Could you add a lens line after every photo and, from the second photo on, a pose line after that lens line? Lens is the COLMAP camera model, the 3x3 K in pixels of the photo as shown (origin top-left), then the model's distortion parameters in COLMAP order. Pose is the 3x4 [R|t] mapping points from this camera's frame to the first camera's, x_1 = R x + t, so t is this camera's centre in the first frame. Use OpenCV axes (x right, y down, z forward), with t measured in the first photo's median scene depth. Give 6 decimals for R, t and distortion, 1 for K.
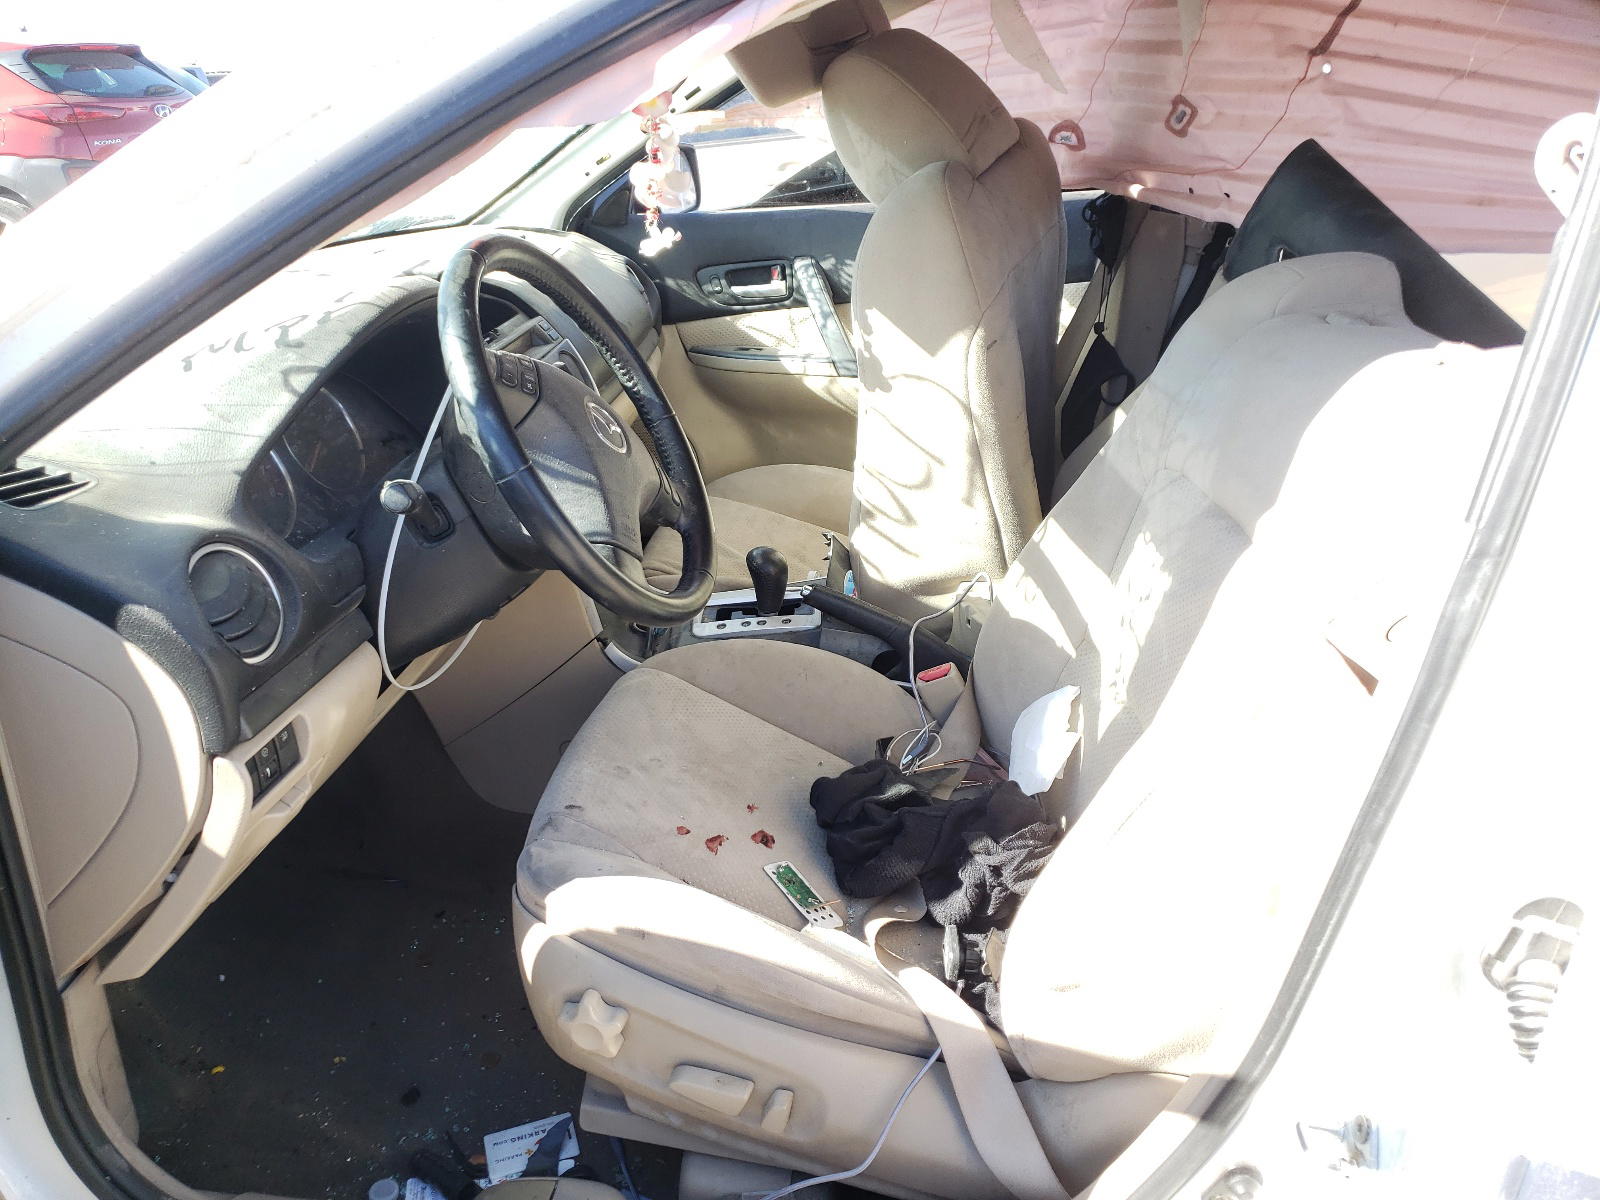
lens RADIAL K [[1246.8, 0, 799.9], [0, 1246.8, 590.8], [0, 0, 1]] dist [0.011675, -0.010480]
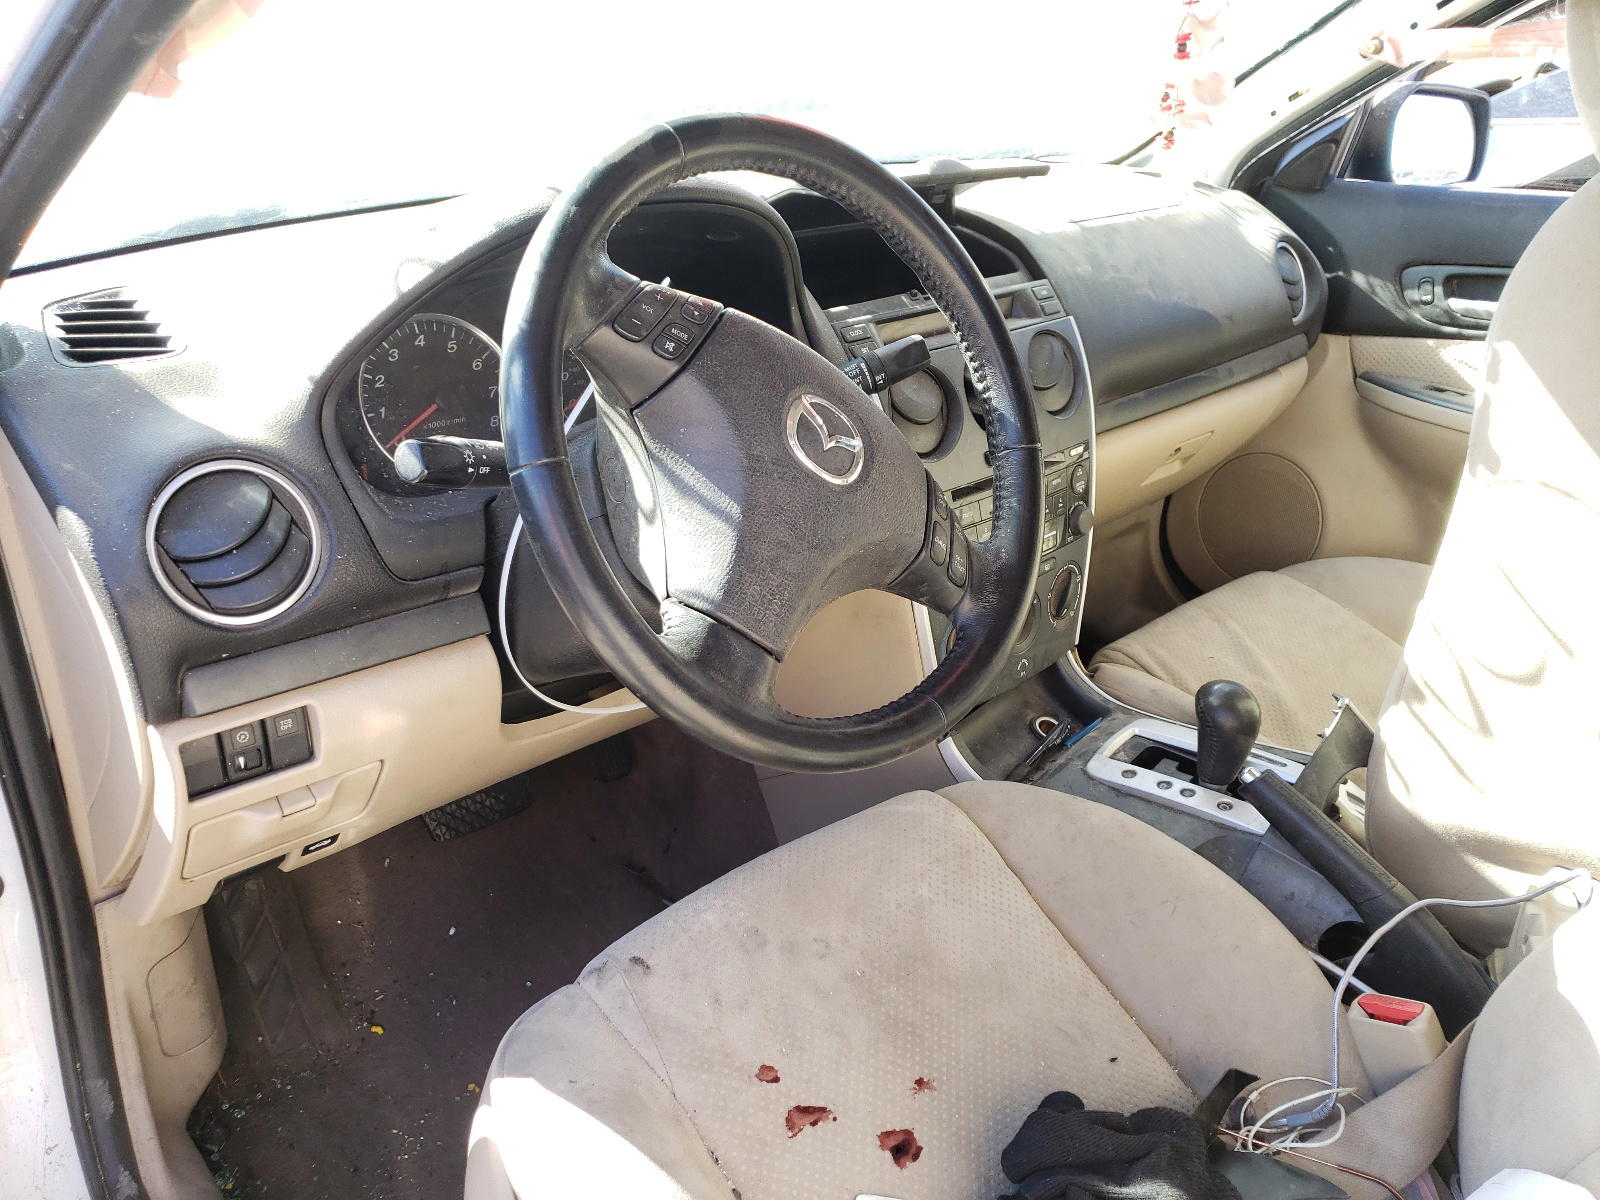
lens RADIAL K [[1246.8, 0, 799.9], [0, 1246.8, 590.8], [0, 0, 1]] dist [0.011675, -0.010480]
pose [[0.765176, 0.299823, -0.569747, 0.152982], [-0.290391, 0.950540, 0.110214, -0.086824], [0.574612, 0.081117, 0.814396, 0.342010]]
